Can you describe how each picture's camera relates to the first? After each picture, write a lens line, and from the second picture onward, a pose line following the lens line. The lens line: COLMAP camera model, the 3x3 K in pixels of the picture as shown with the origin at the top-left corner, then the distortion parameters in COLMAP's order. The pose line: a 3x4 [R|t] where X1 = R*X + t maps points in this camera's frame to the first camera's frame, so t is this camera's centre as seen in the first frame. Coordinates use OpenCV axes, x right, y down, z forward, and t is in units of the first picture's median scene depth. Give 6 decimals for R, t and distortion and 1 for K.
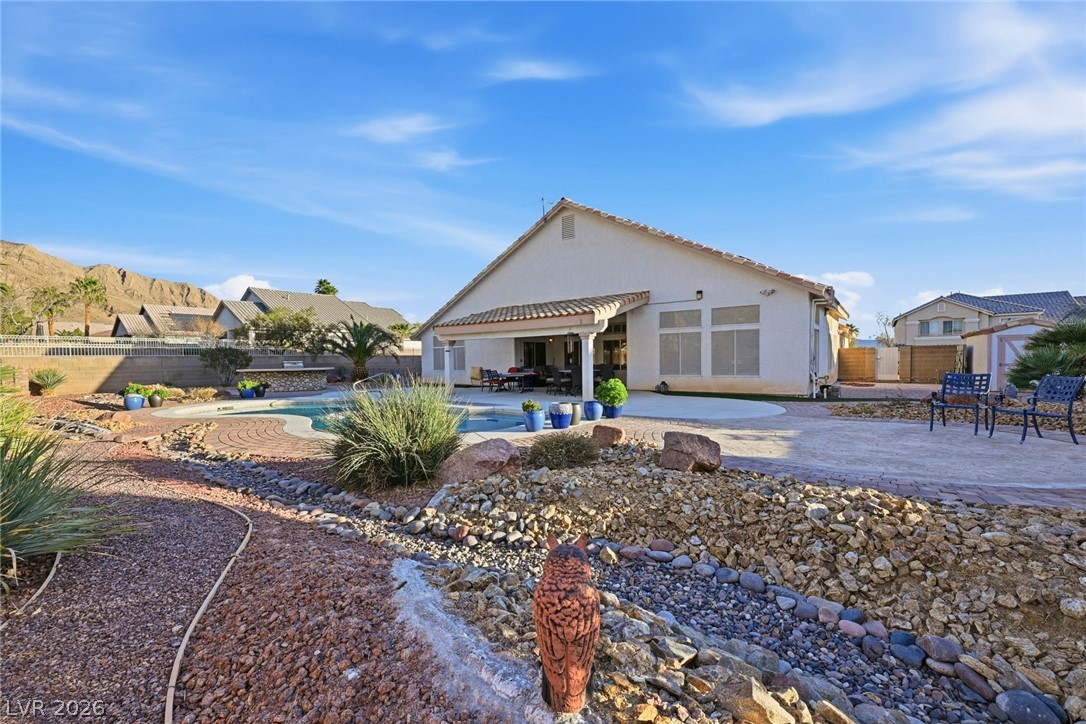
lens RADIAL K [[432.9, 0, 543.0], [0, 432.9, 362.0], [0, 0, 1]] dist [-0.000354, -0.000049]
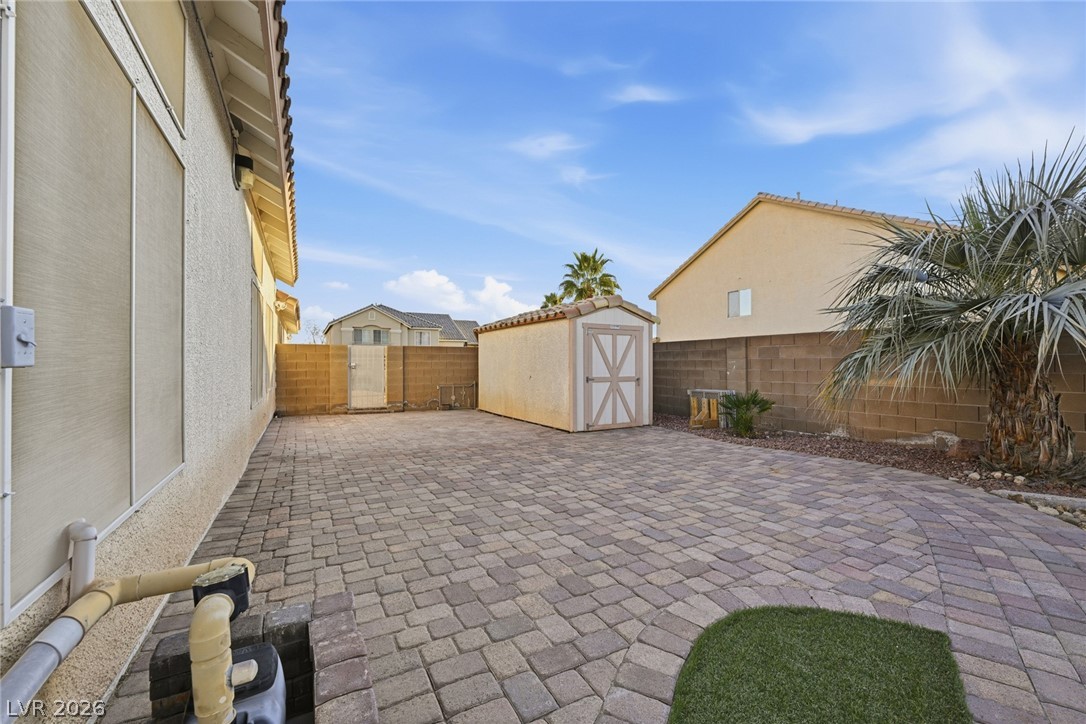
lens RADIAL K [[432.9, 0, 543.0], [0, 432.9, 362.0], [0, 0, 1]] dist [-0.000354, -0.000049]
pose [[0.389393, 0.021289, 0.920826, 0.500553], [-0.001457, 0.999746, -0.022498, -0.002601], [-0.921071, 0.007419, 0.389325, 0.756784]]
